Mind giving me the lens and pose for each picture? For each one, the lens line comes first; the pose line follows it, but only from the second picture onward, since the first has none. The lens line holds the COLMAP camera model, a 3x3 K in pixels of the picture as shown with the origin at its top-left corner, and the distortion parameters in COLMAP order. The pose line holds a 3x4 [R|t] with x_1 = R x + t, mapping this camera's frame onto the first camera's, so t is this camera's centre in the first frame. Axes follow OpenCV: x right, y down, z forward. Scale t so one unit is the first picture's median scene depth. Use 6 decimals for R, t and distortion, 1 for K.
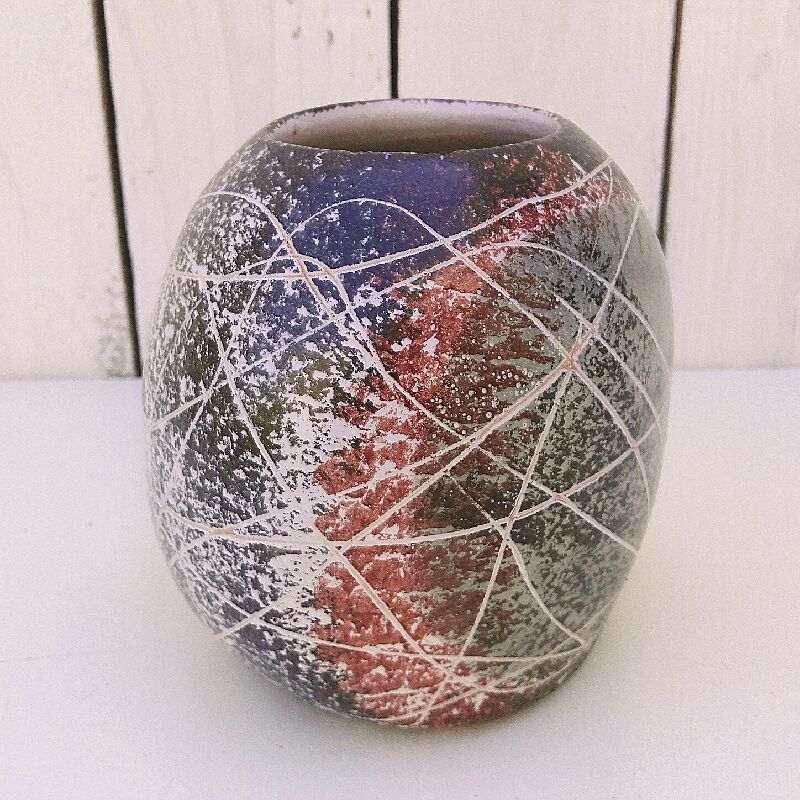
lens RADIAL K [[1235.9, 0, 399.2], [0, 1235.9, 401.0], [0, 0, 1]] dist [0.042929, 0.000000]
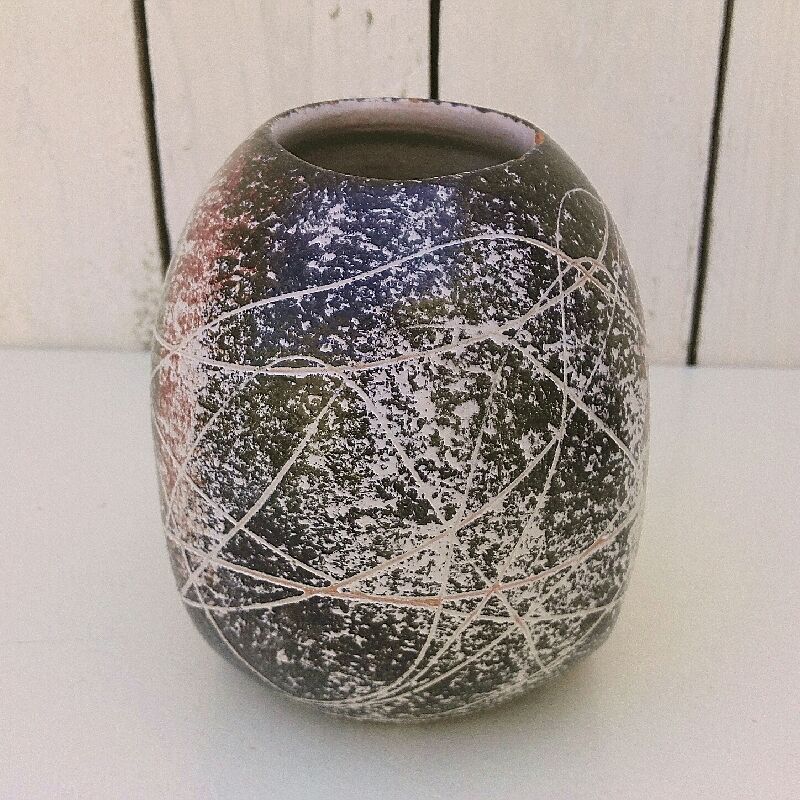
lens RADIAL K [[1235.9, 0, 399.2], [0, 1235.9, 399.0], [0, 0, 1]] dist [0.042929, 0.000000]
pose [[0.257727, -0.427422, 0.866538, -1.025294], [0.378123, 0.869924, 0.316631, -0.385766], [-0.889157, 0.246053, 0.385821, 0.735627]]
